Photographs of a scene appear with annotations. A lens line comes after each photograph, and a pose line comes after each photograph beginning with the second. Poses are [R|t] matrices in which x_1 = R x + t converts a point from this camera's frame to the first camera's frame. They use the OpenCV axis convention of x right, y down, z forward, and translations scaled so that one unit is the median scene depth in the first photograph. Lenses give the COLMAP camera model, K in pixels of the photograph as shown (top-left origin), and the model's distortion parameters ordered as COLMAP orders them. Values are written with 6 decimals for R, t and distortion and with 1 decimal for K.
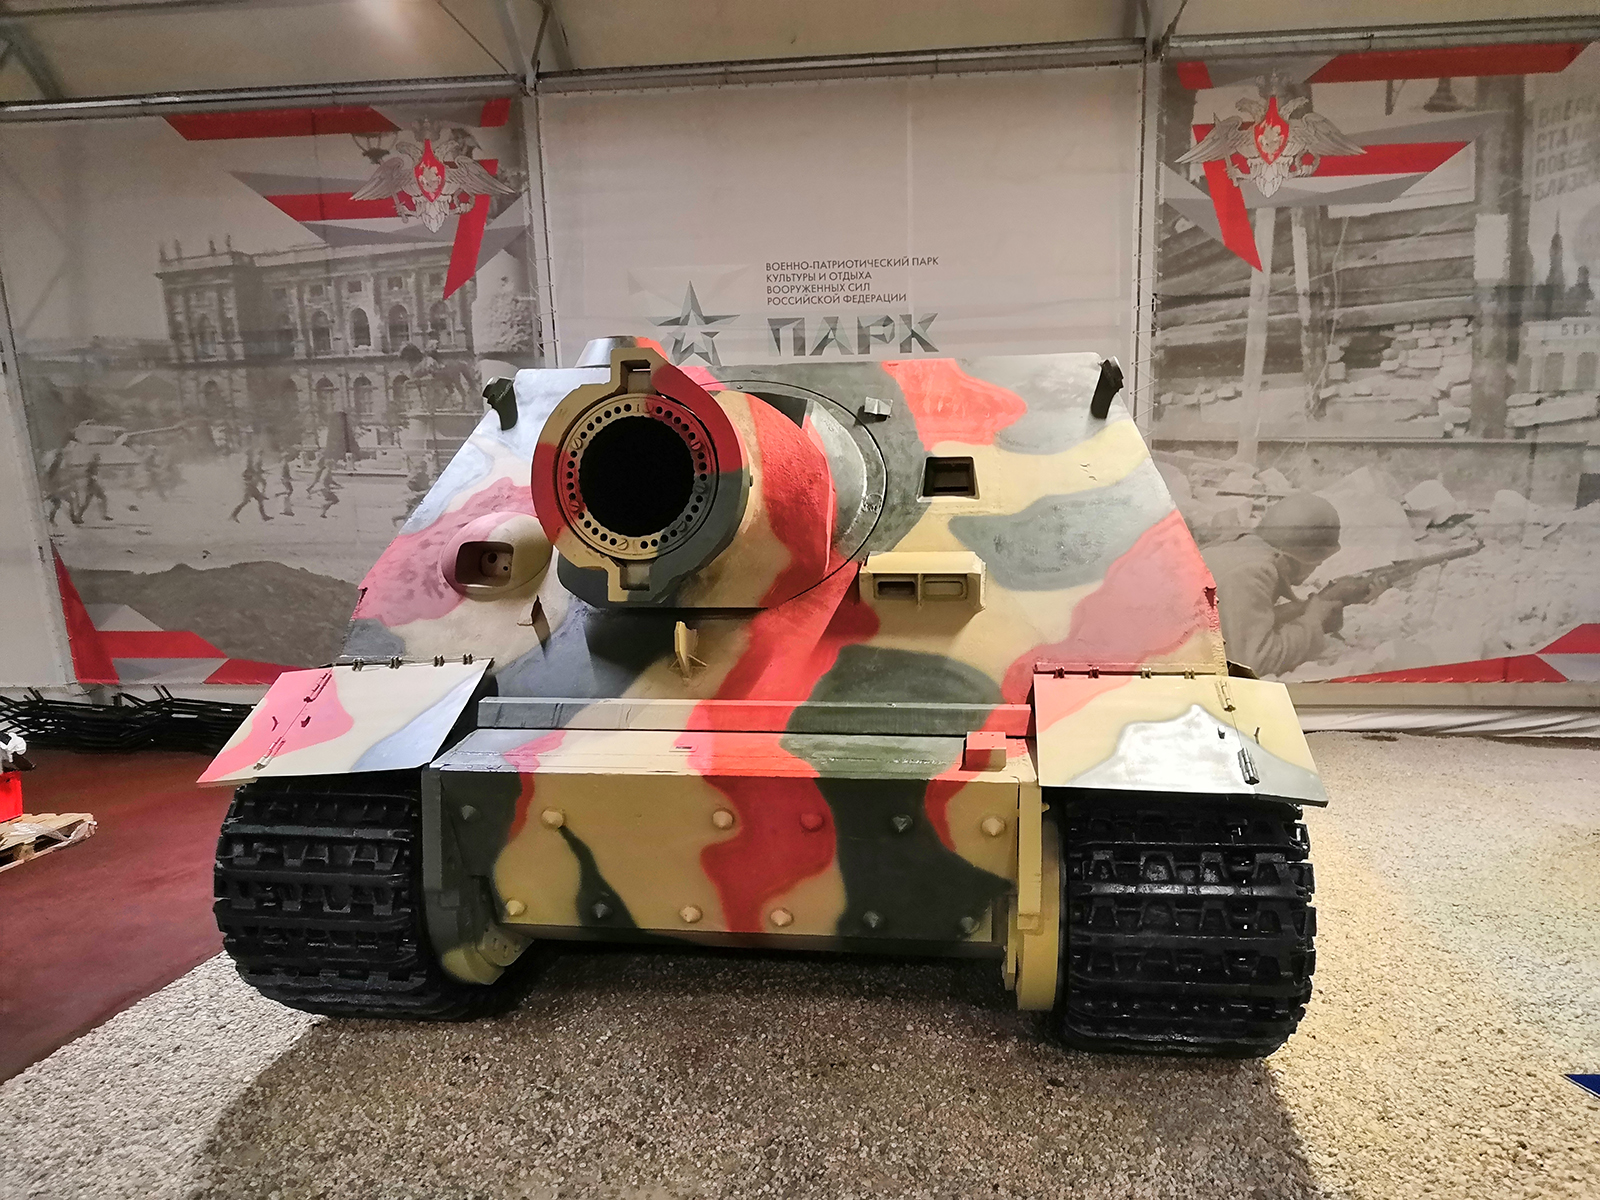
lens RADIAL K [[1229.6, 0, 806.4], [0, 1229.6, 600.7], [0, 0, 1]] dist [-0.003406, 0.002543]
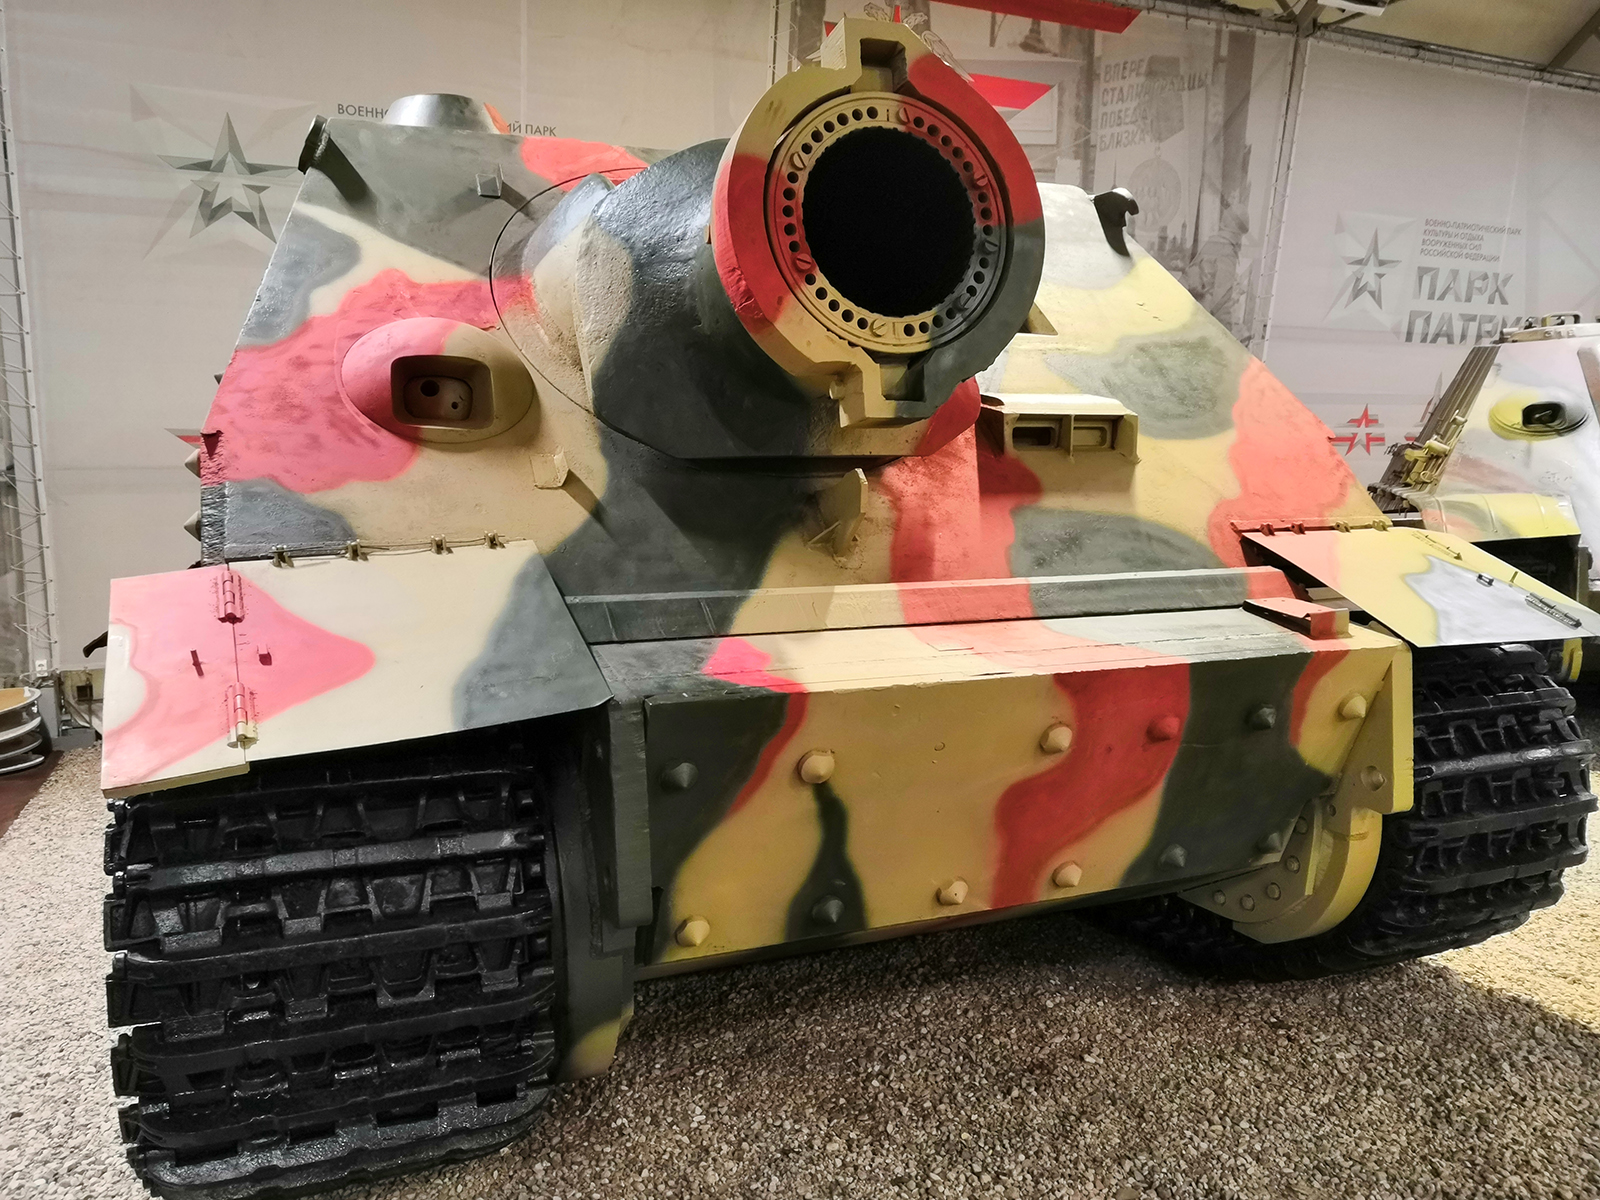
lens RADIAL K [[1240.2, 0, 801.1], [0, 1240.2, 601.4], [0, 0, 1]] dist [-0.000230, 0.001158]
pose [[0.860670, -0.047899, 0.506906, -0.462918], [0.039137, 0.998843, 0.027933, 0.067748], [-0.507658, -0.004203, 0.861549, 0.422306]]
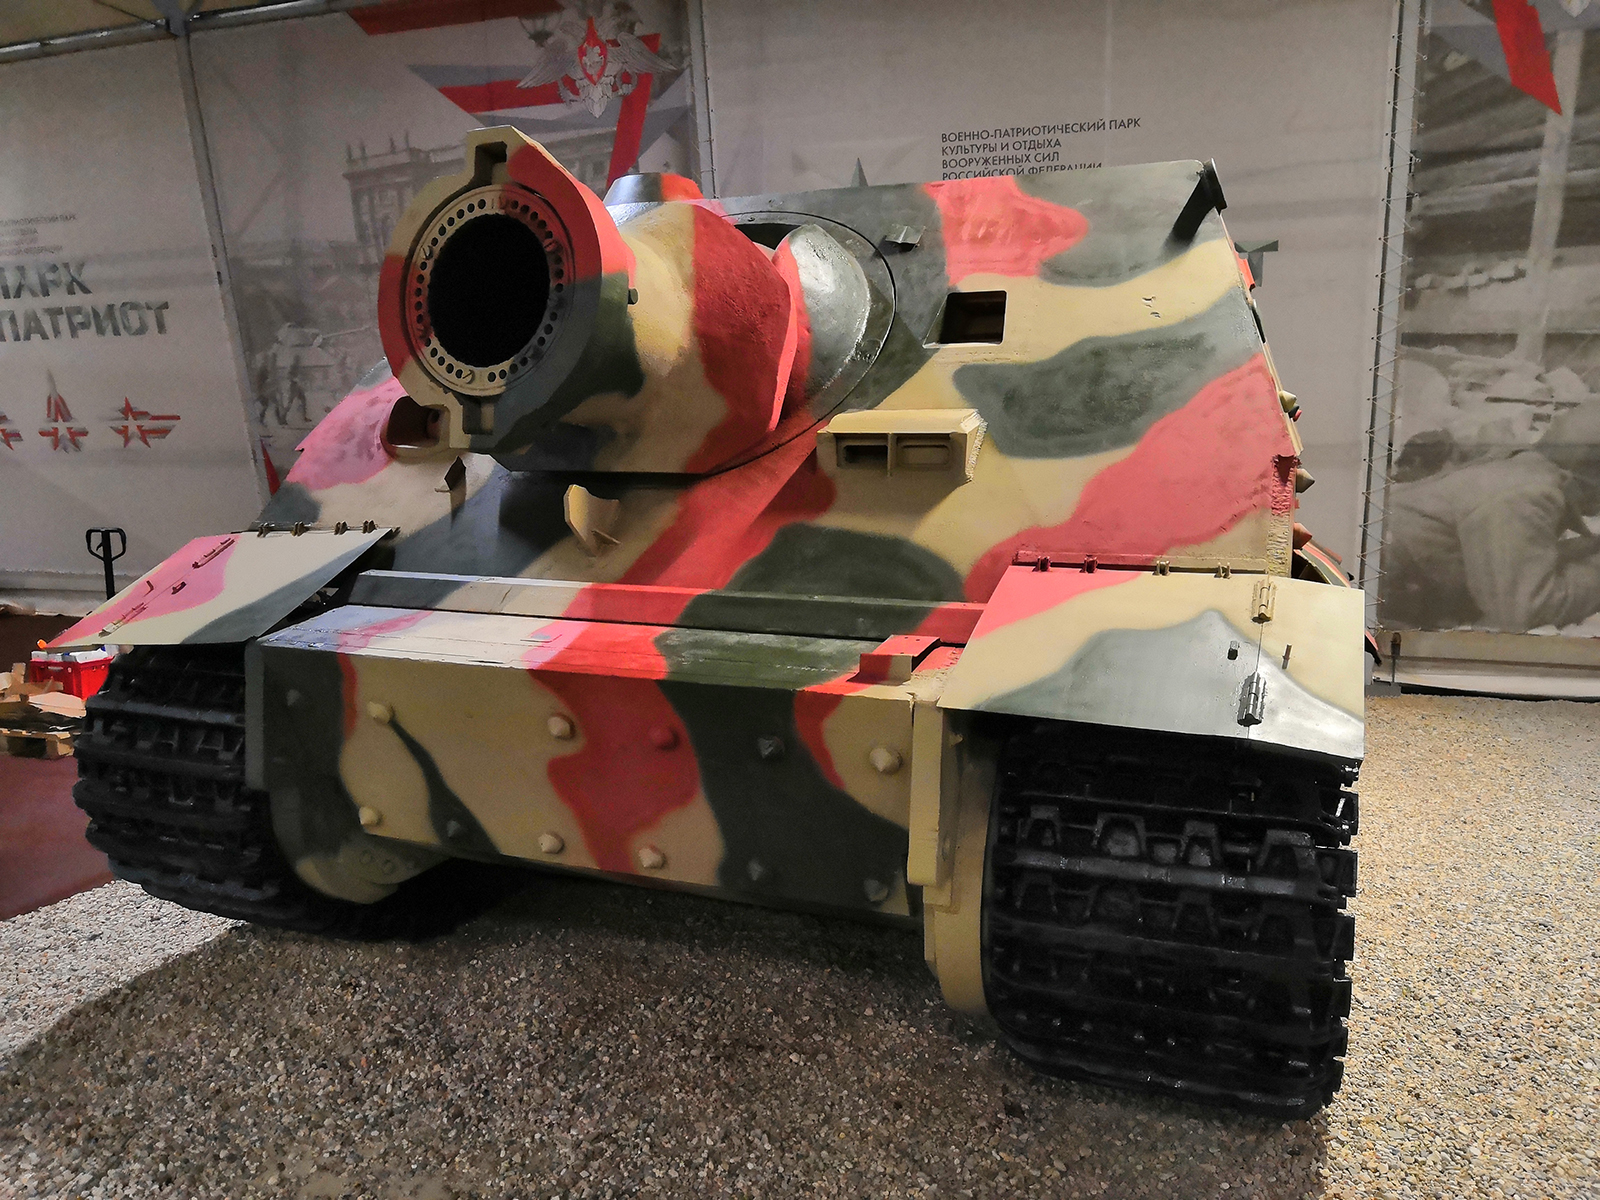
lens RADIAL K [[1229.6, 0, 806.4], [0, 1229.6, 600.7], [0, 0, 1]] dist [-0.003406, 0.002543]
pose [[0.970779, 0.045128, -0.235693, 0.231245], [-0.033871, 0.998093, 0.051597, 0.045365], [0.237572, -0.042107, 0.970457, 0.244399]]
